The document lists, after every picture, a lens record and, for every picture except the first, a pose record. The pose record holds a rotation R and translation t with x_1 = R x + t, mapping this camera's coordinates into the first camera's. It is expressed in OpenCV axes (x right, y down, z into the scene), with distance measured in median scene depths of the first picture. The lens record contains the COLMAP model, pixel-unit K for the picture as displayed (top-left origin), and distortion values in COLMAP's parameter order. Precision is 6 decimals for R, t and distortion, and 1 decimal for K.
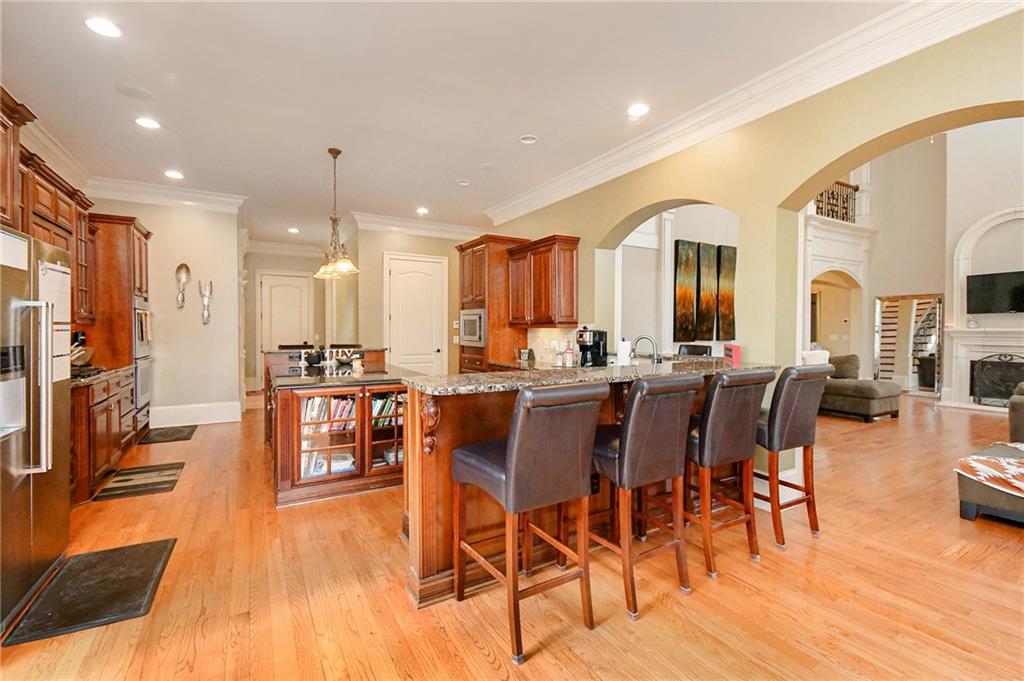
lens RADIAL K [[457.8, 0, 512.0], [0, 457.8, 340.5], [0, 0, 1]] dist [0.000621, -0.025892]
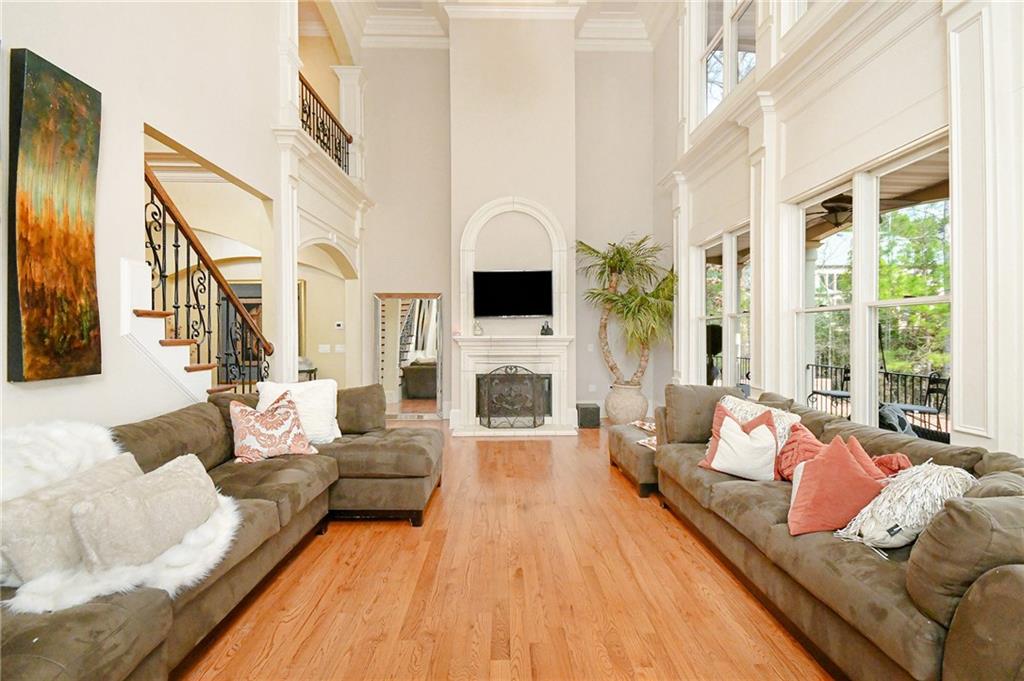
lens RADIAL K [[457.8, 0, 512.0], [0, 457.8, 340.5], [0, 0, 1]] dist [0.000621, -0.025892]
pose [[0.473089, -0.010195, 0.880956, 0.313455], [0.011483, 0.999919, 0.005405, -0.020609], [-0.880940, 0.007559, 0.473168, 0.535940]]
